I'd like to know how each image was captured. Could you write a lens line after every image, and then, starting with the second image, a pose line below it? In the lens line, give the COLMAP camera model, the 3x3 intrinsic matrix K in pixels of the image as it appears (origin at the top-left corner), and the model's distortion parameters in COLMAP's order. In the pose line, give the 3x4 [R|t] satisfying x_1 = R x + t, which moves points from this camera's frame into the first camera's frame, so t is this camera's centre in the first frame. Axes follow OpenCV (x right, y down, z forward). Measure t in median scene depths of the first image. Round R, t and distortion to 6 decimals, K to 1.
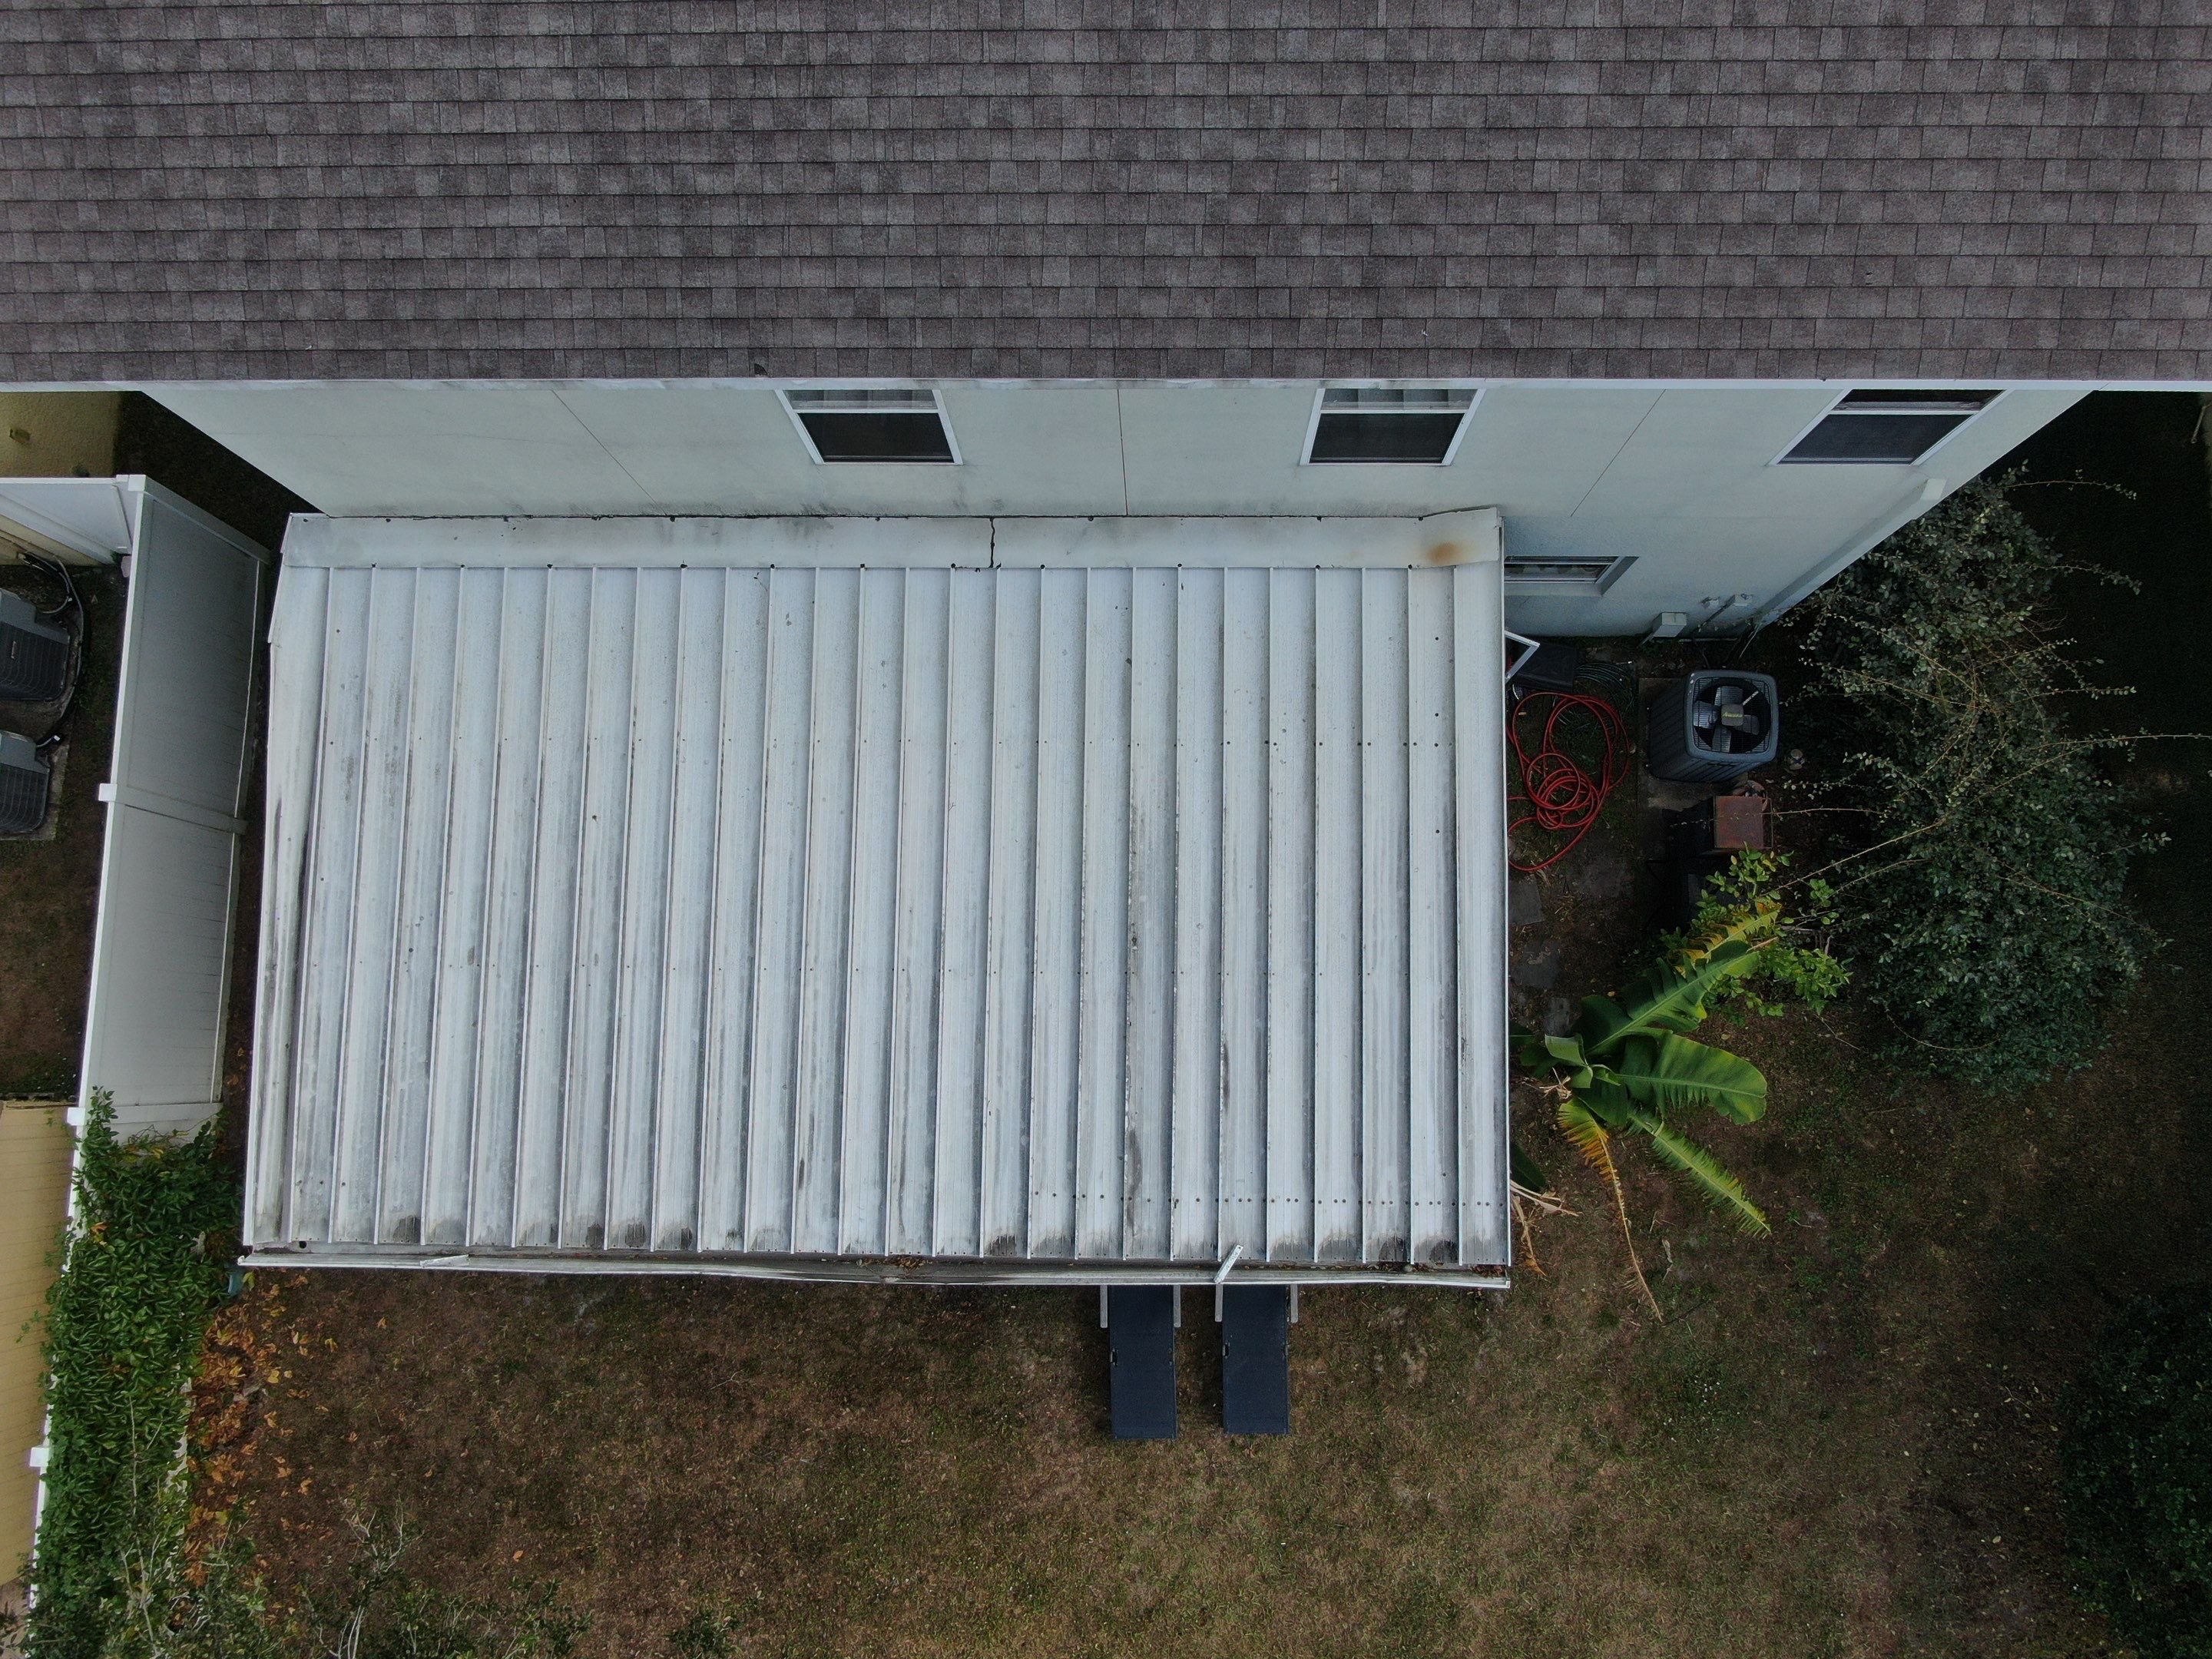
lens RADIAL K [[1588.0, 0, 1105.2], [0, 1588.0, 823.1], [0, 0, 1]] dist [-0.022354, 0.008121]
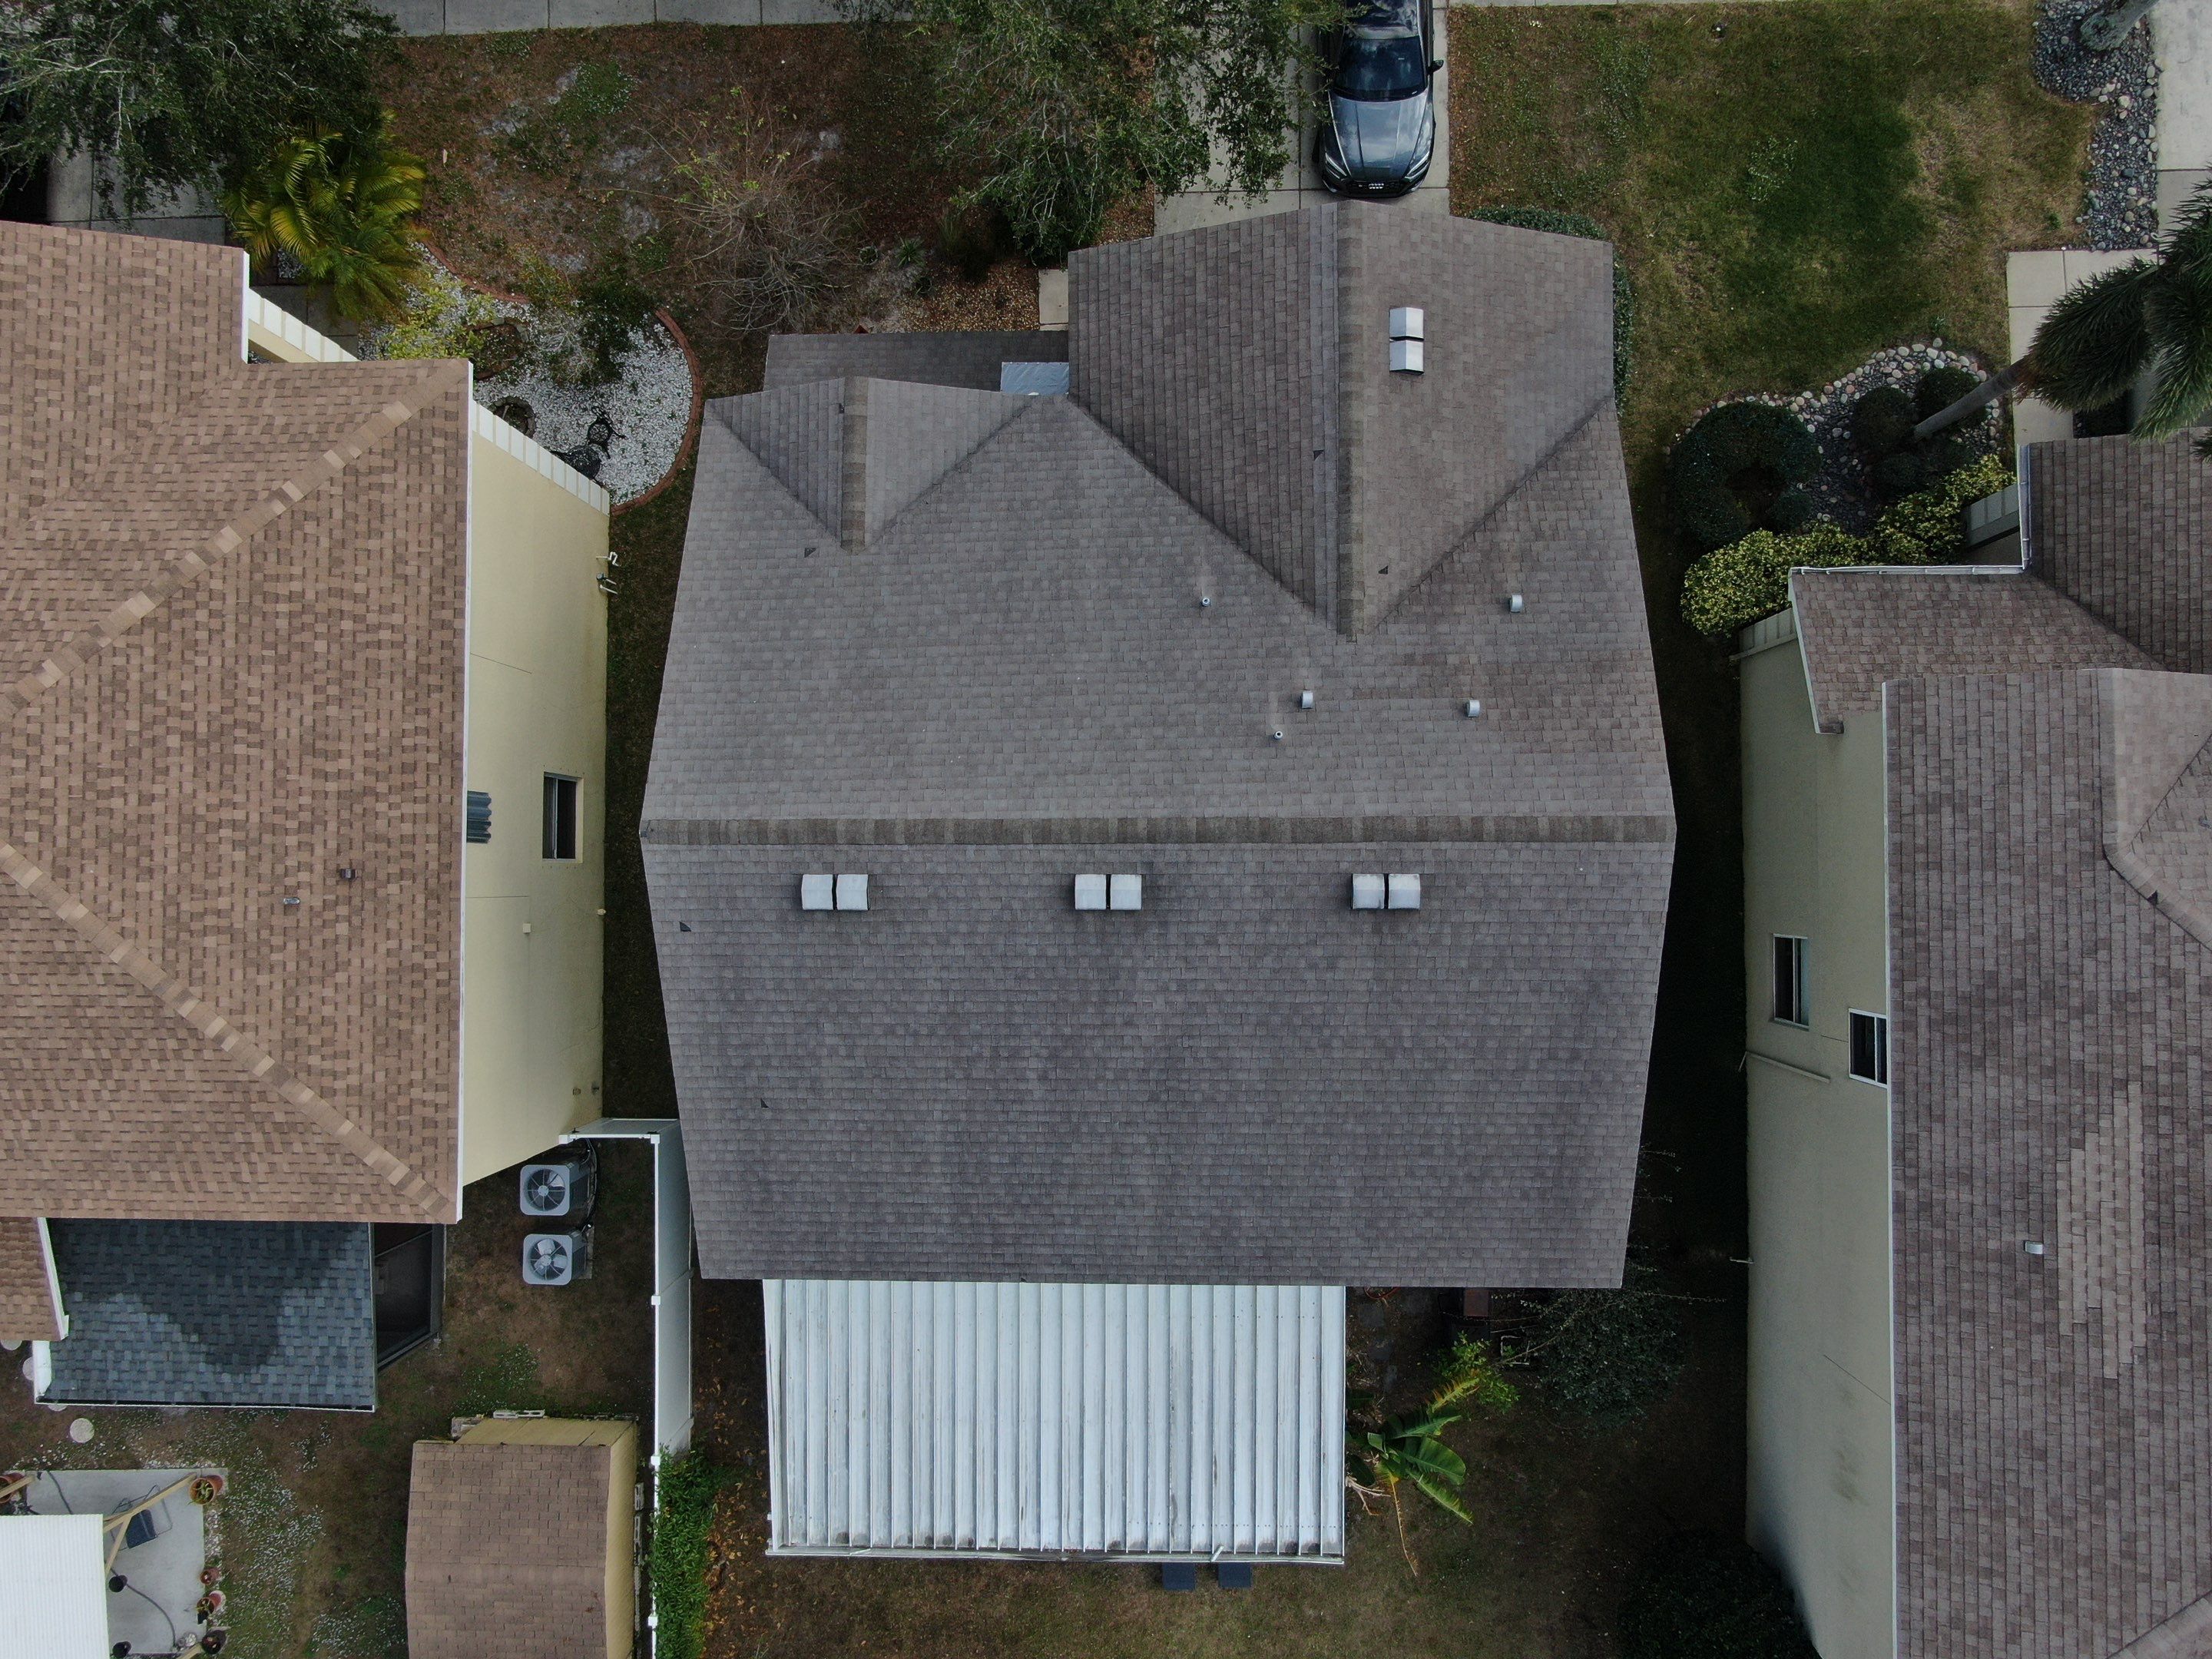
lens RADIAL K [[1601.1, 0, 1106.0], [0, 1601.1, 829.5], [0, 0, 1]] dist [-0.026450, 0.028118]
pose [[0.999822, -0.014693, -0.011835, -0.036170], [0.016018, 0.992530, 0.120943, -0.989209], [0.009969, -0.121111, 0.992589, -1.081456]]
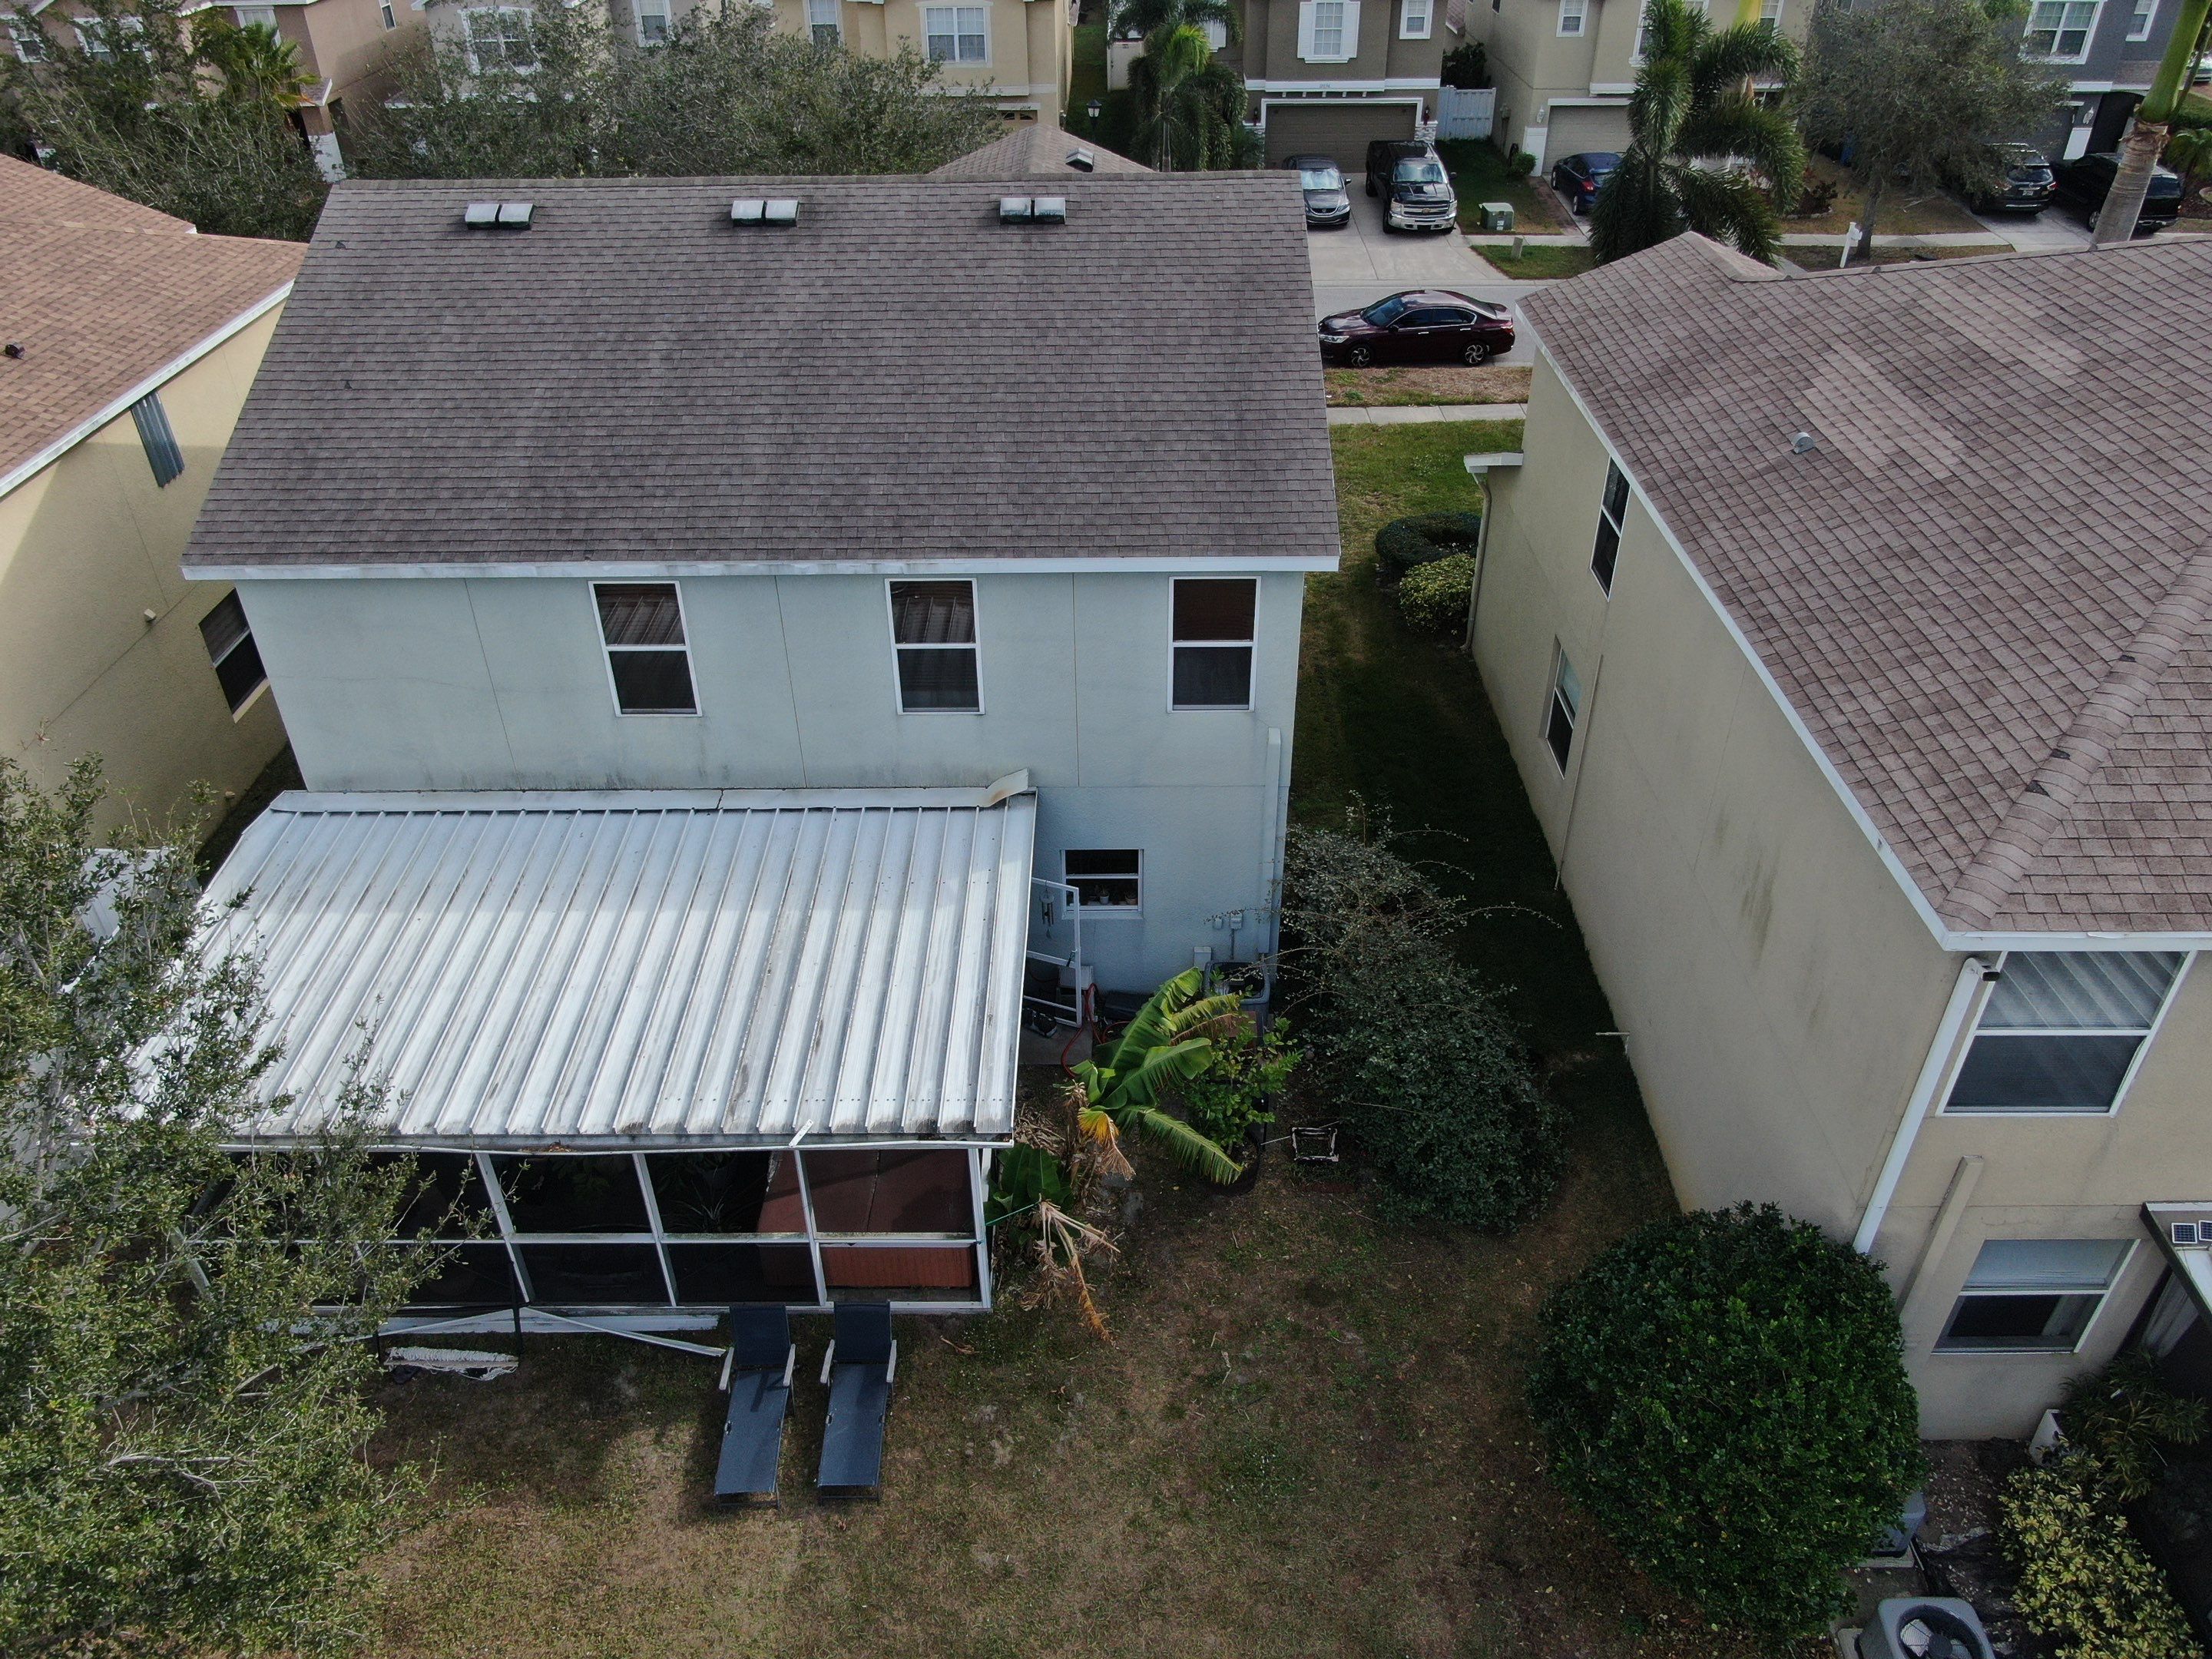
lens RADIAL K [[1589.6, 0, 1105.2], [0, 1589.6, 822.7], [0, 0, 1]] dist [-0.026952, 0.019629]
pose [[0.999702, 0.013263, 0.020472, 0.296800], [0.005789, 0.686284, -0.727311, 1.049206], [-0.023696, 0.727213, 0.686003, -0.095955]]
